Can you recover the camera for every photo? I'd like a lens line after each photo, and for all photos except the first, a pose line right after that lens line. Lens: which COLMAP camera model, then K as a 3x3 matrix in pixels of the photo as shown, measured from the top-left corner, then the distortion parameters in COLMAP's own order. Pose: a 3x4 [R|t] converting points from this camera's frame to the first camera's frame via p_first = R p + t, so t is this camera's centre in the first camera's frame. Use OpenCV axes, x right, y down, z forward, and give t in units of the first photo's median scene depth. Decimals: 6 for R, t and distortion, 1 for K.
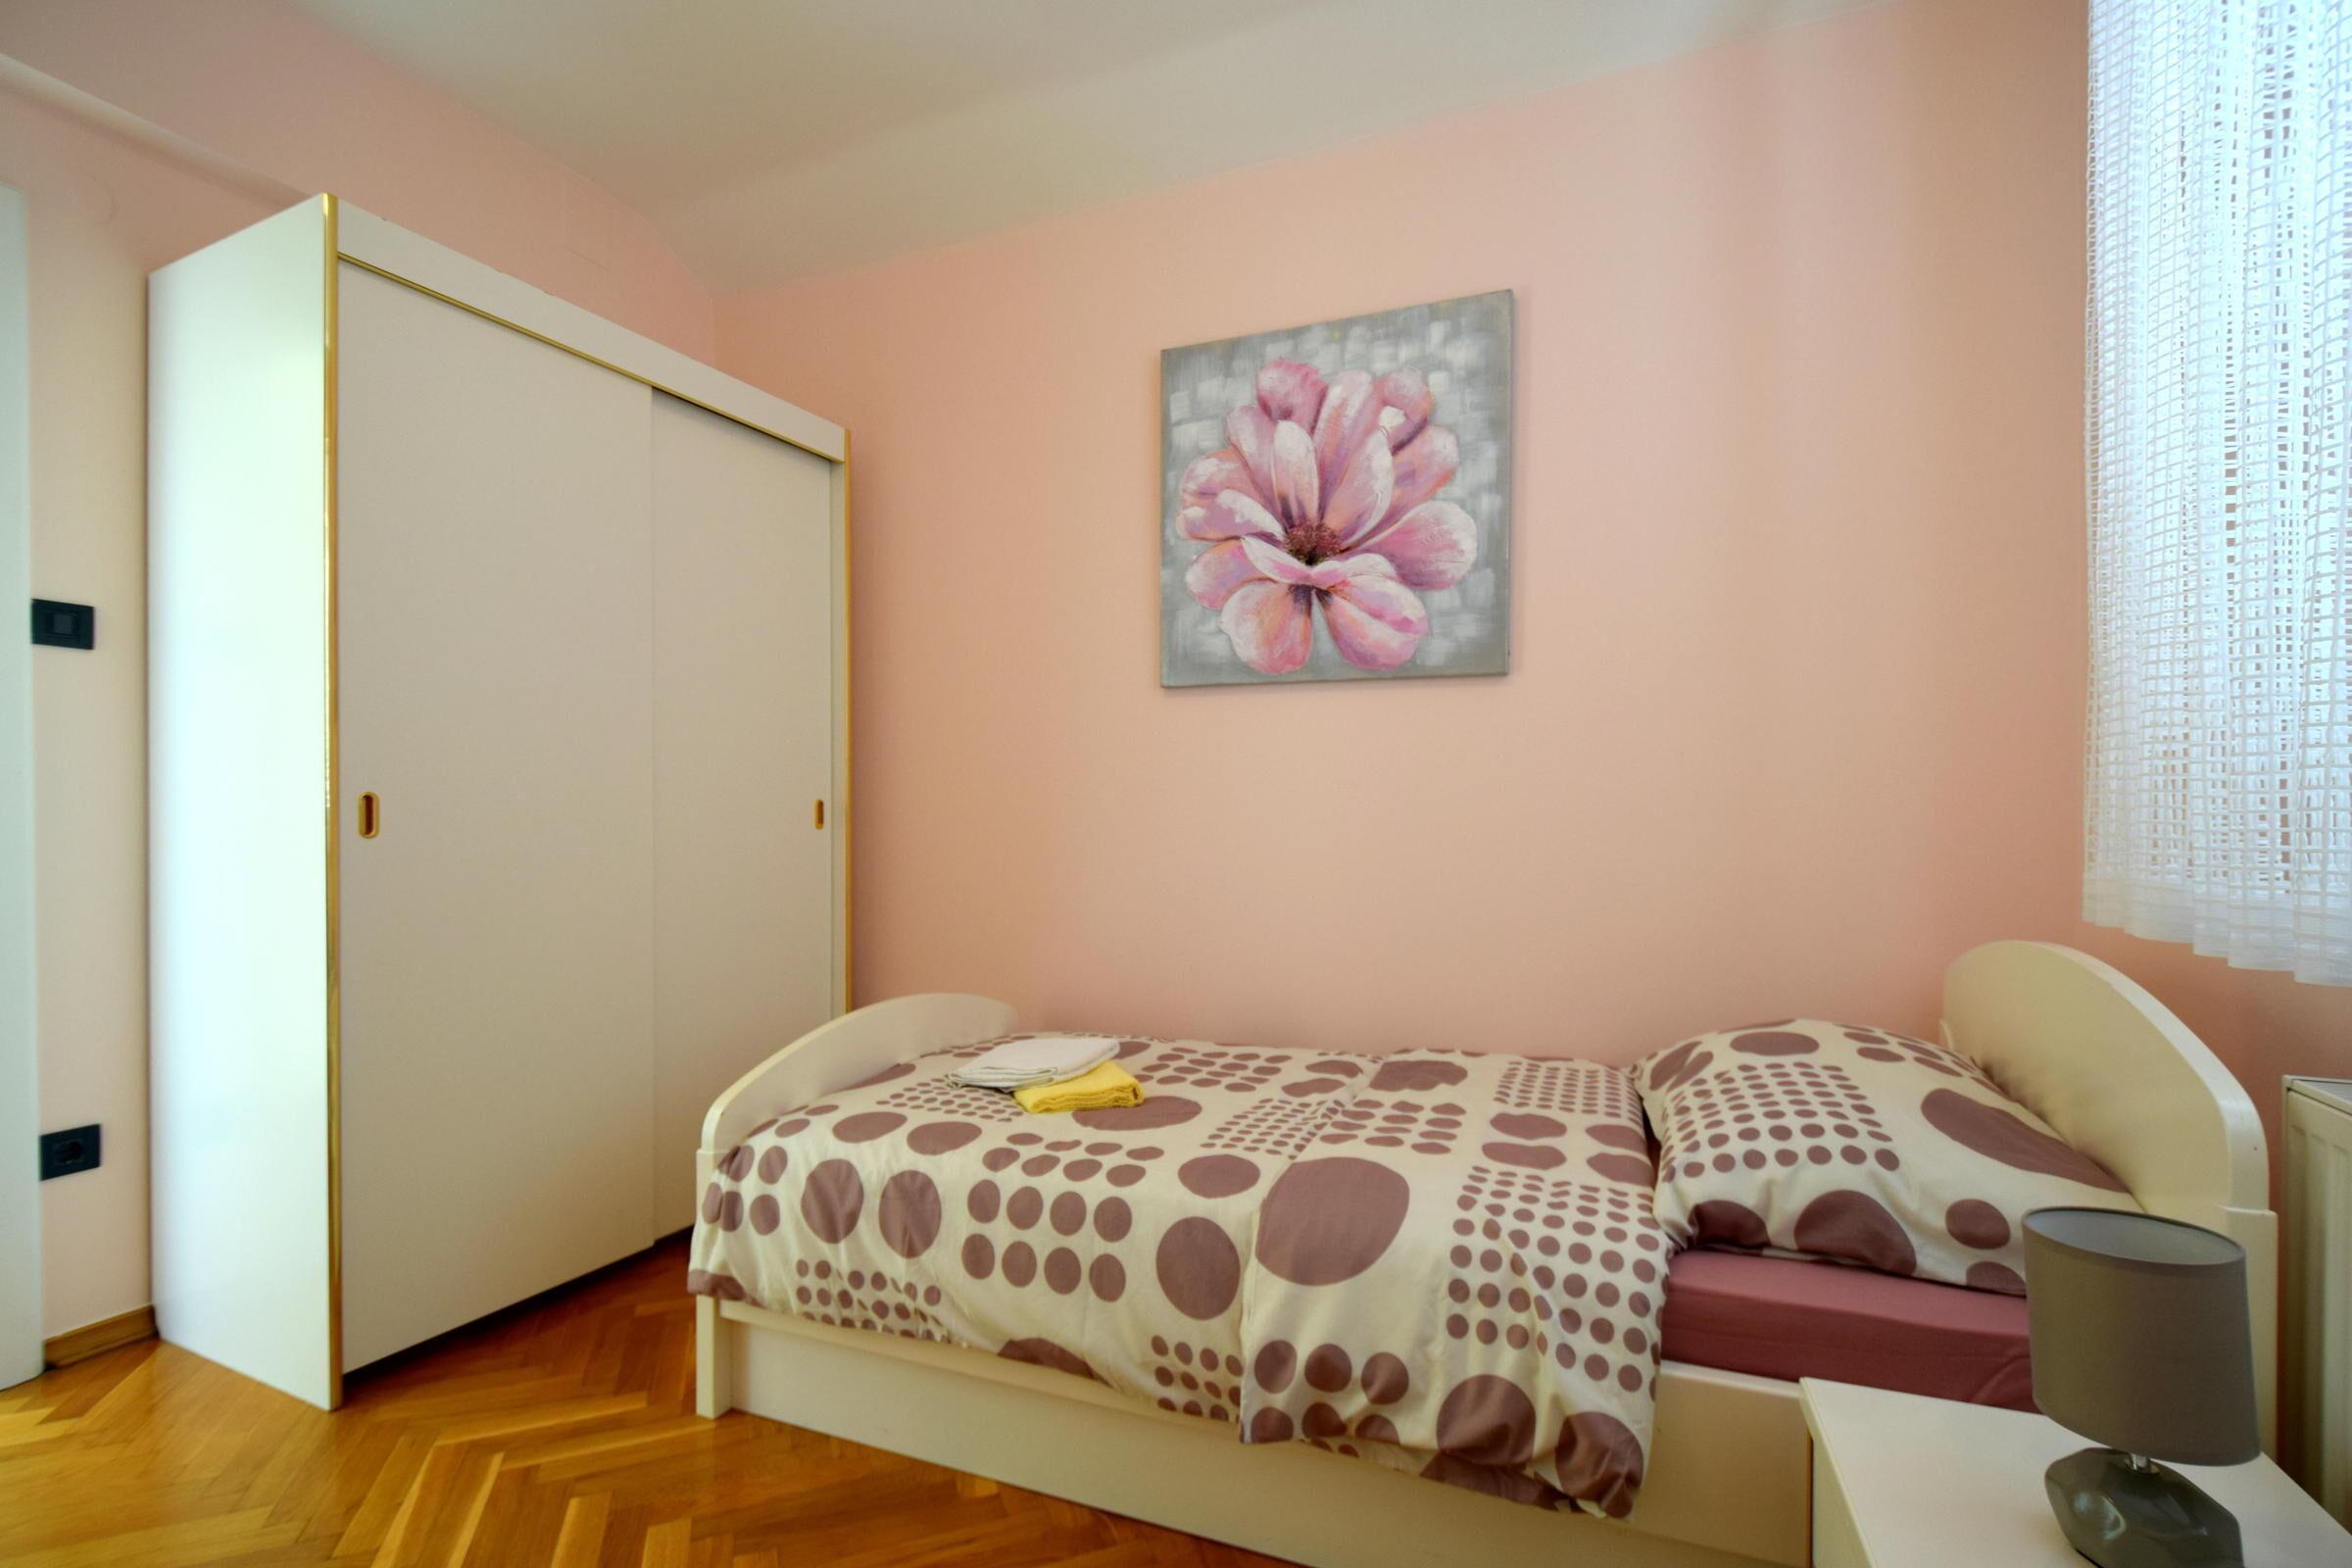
lens RADIAL K [[1040.1, 0, 1187.5], [0, 1040.1, 821.9], [0, 0, 1]] dist [0.016288, -0.014939]
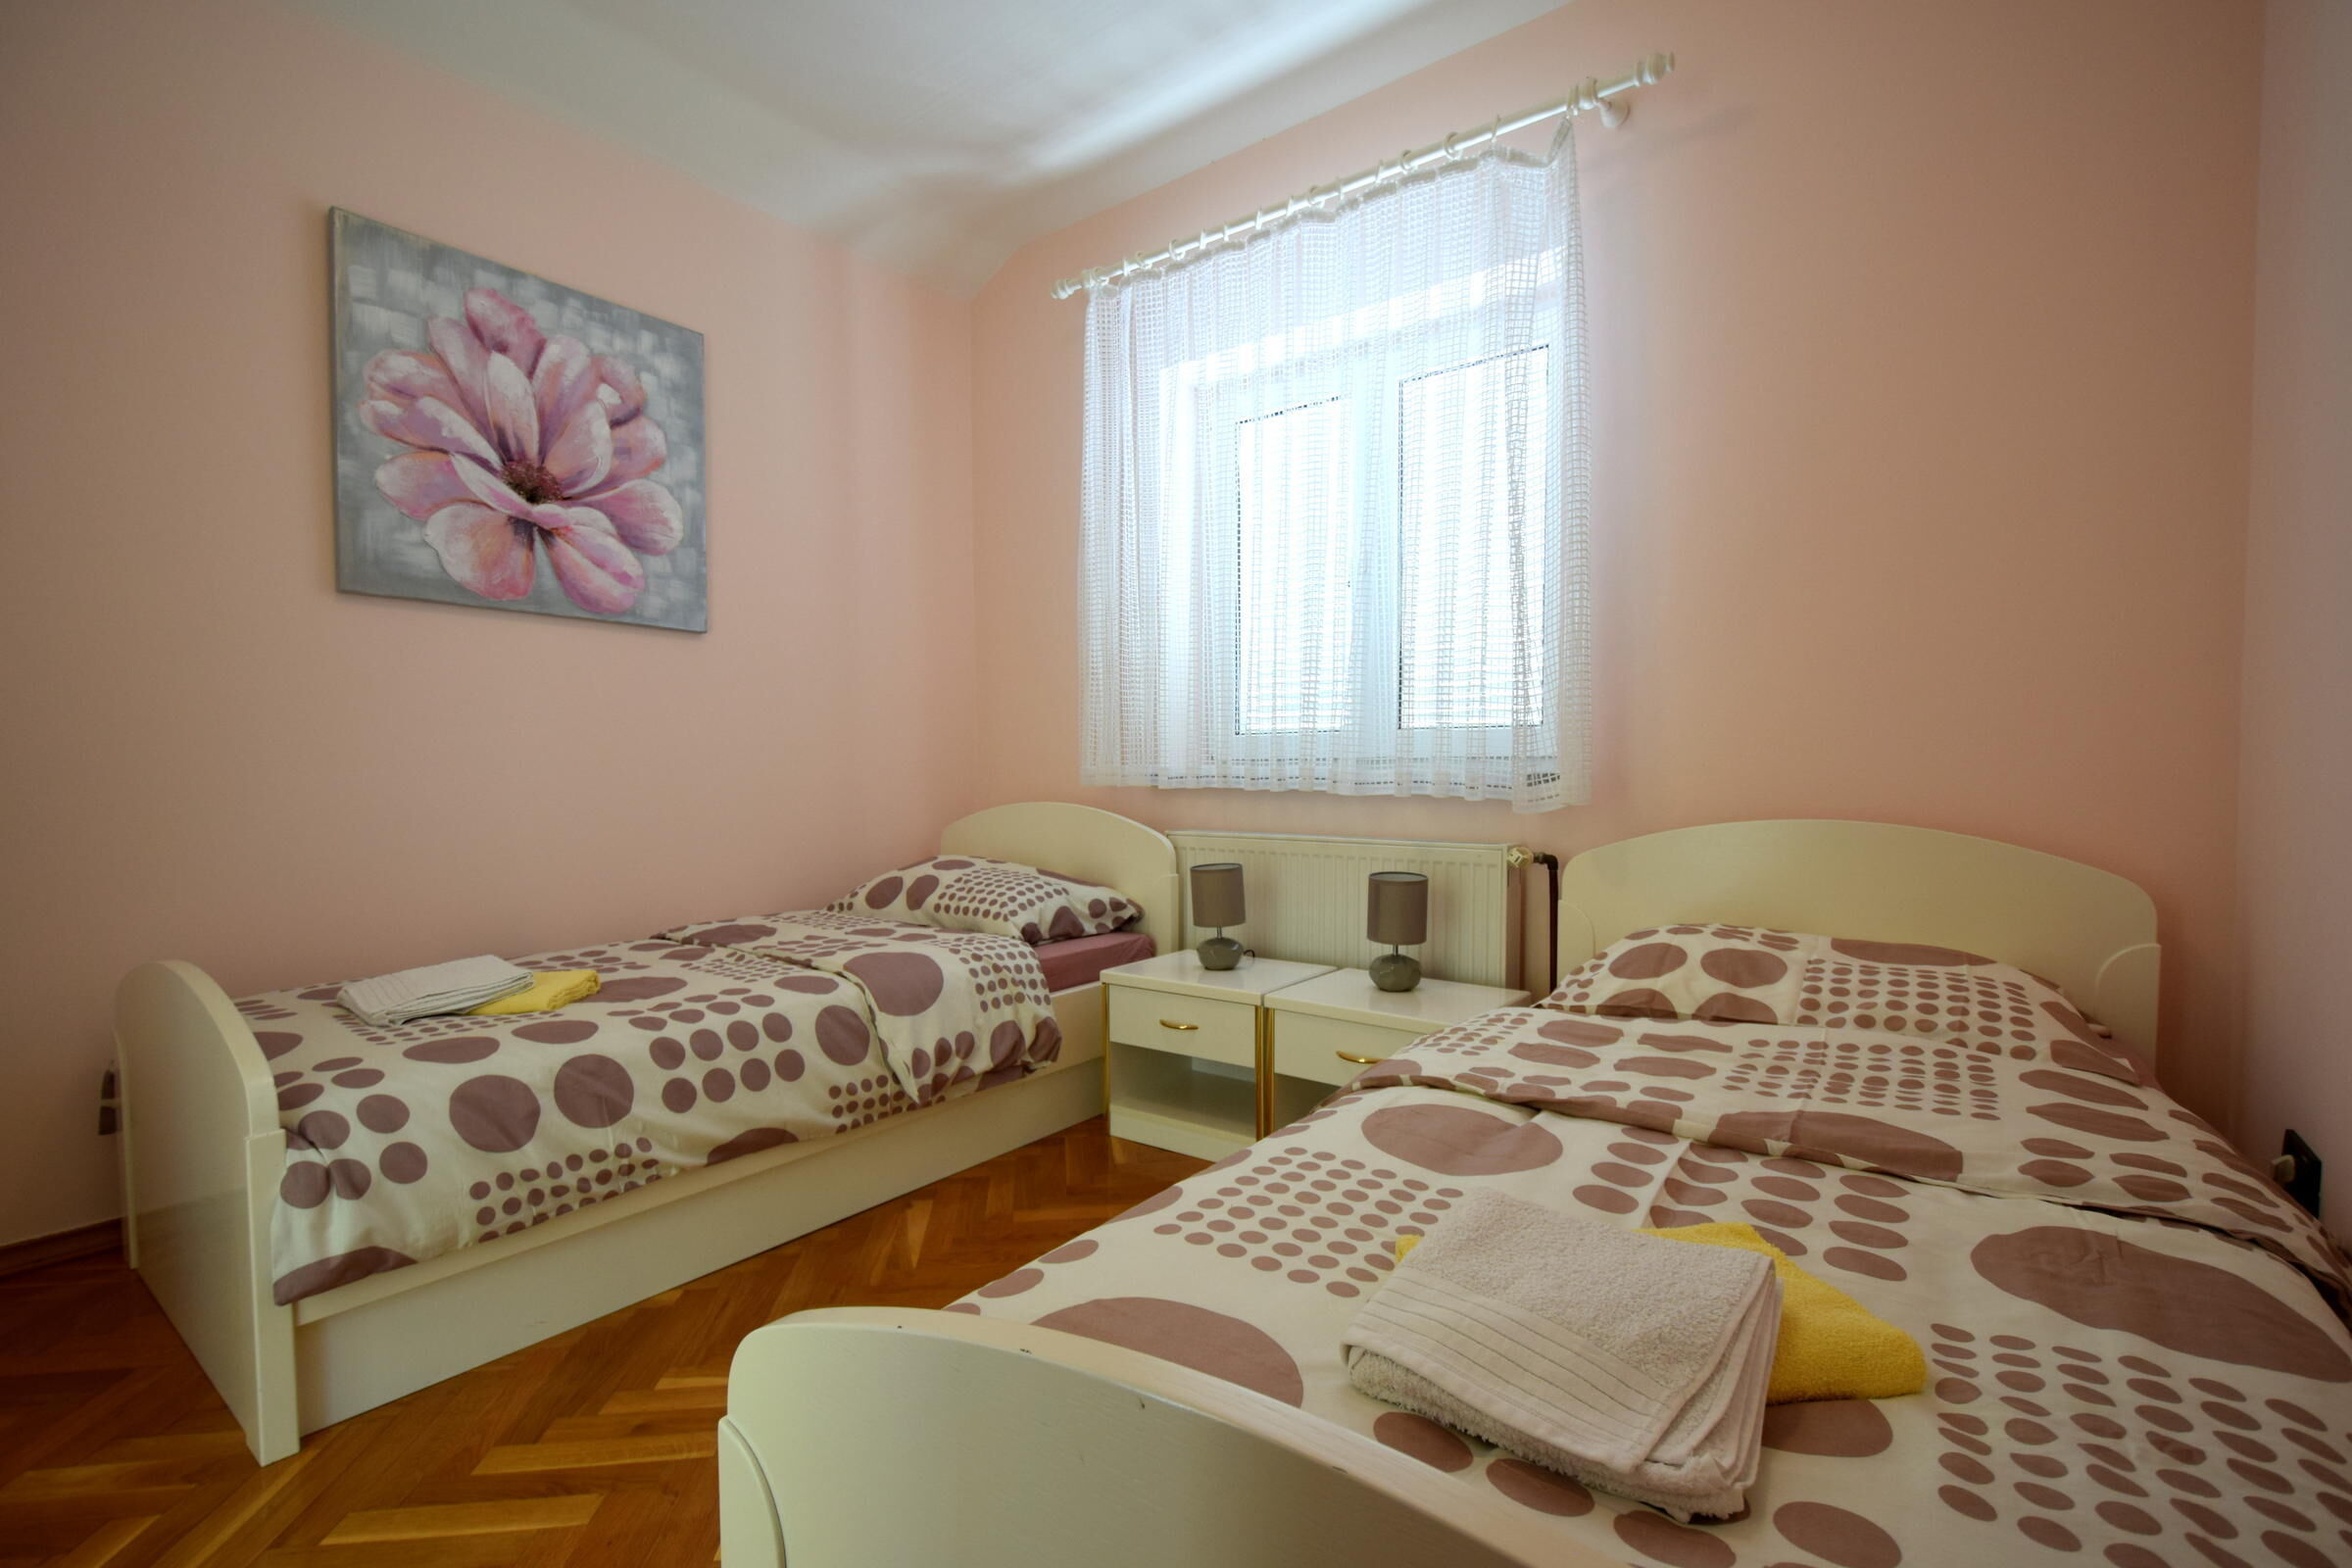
lens RADIAL K [[1040.1, 0, 1187.5], [0, 1040.1, 821.9], [0, 0, 1]] dist [0.016288, -0.014939]
pose [[0.257325, -0.047689, 0.965147, -0.766593], [0.017228, 0.998849, 0.044761, 0.041339], [-0.966171, 0.005109, 0.257851, 0.088714]]
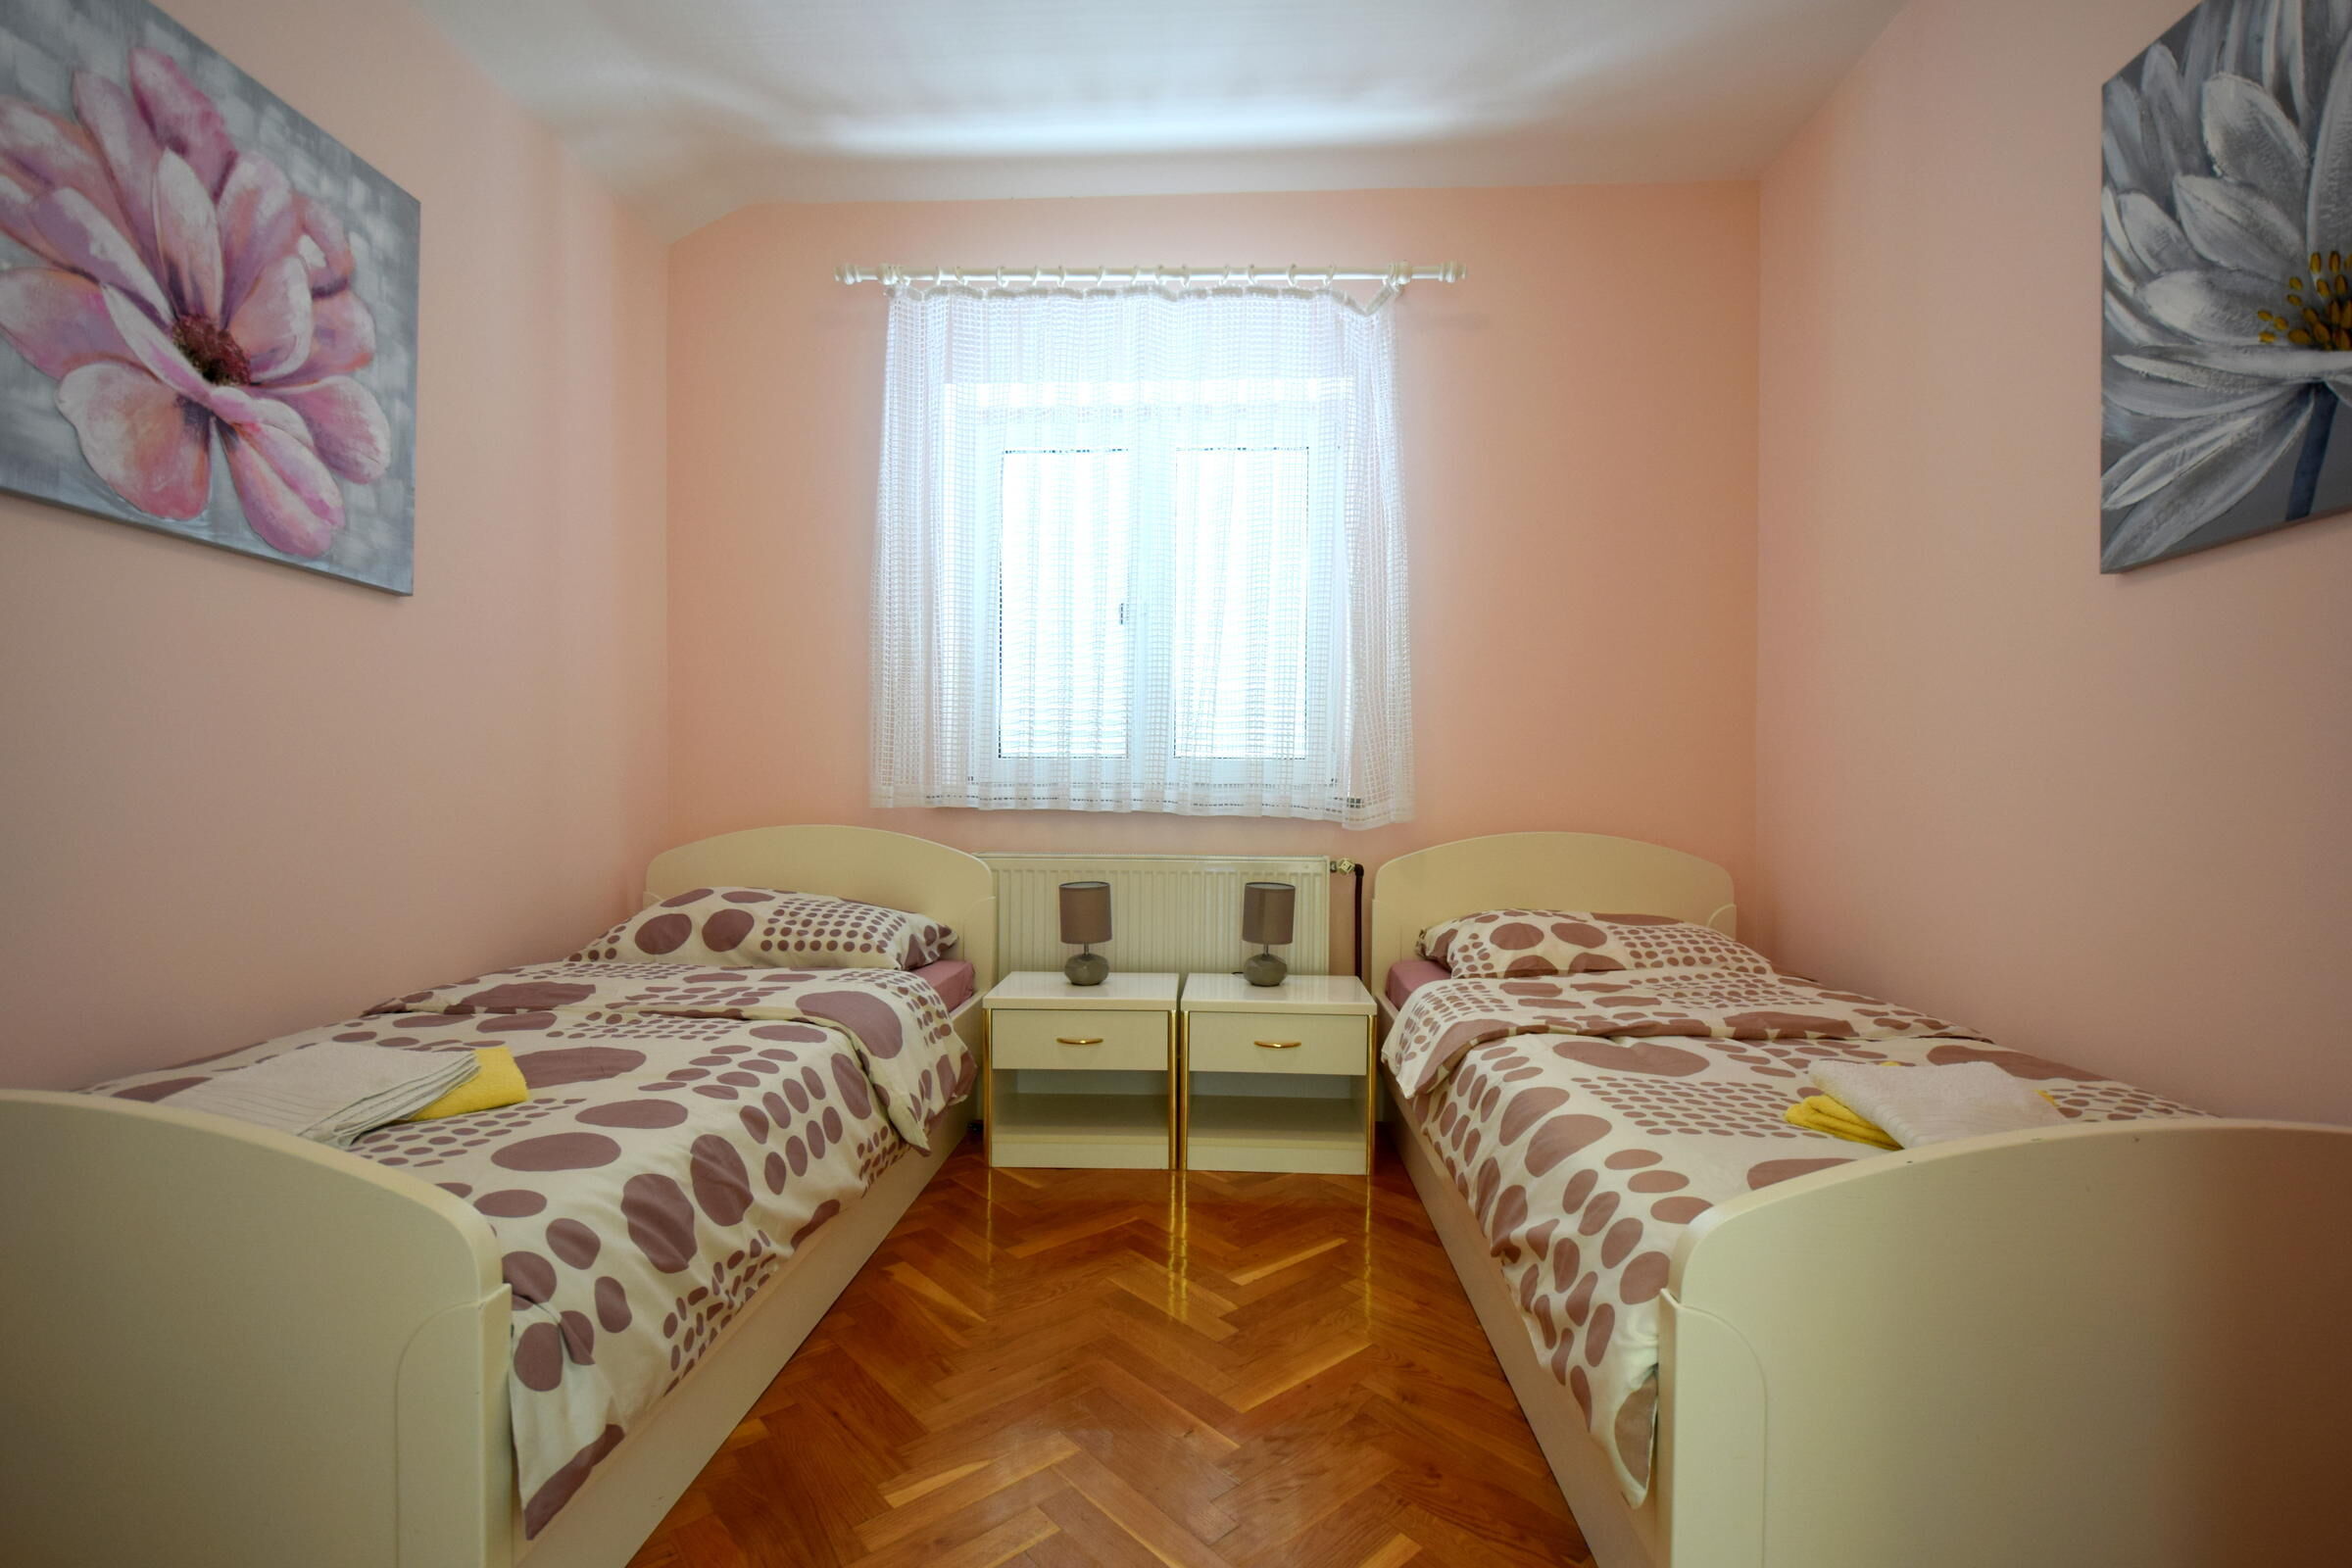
lens RADIAL K [[1048.2, 0, 1192.2], [0, 1048.2, 815.2], [0, 0, 1]] dist [-0.004261, -0.000821]
pose [[-0.337543, -0.012664, 0.941225, -0.807766], [0.006541, 0.999854, 0.015798, 0.046017], [-0.941287, 0.011489, -0.337411, 0.624398]]
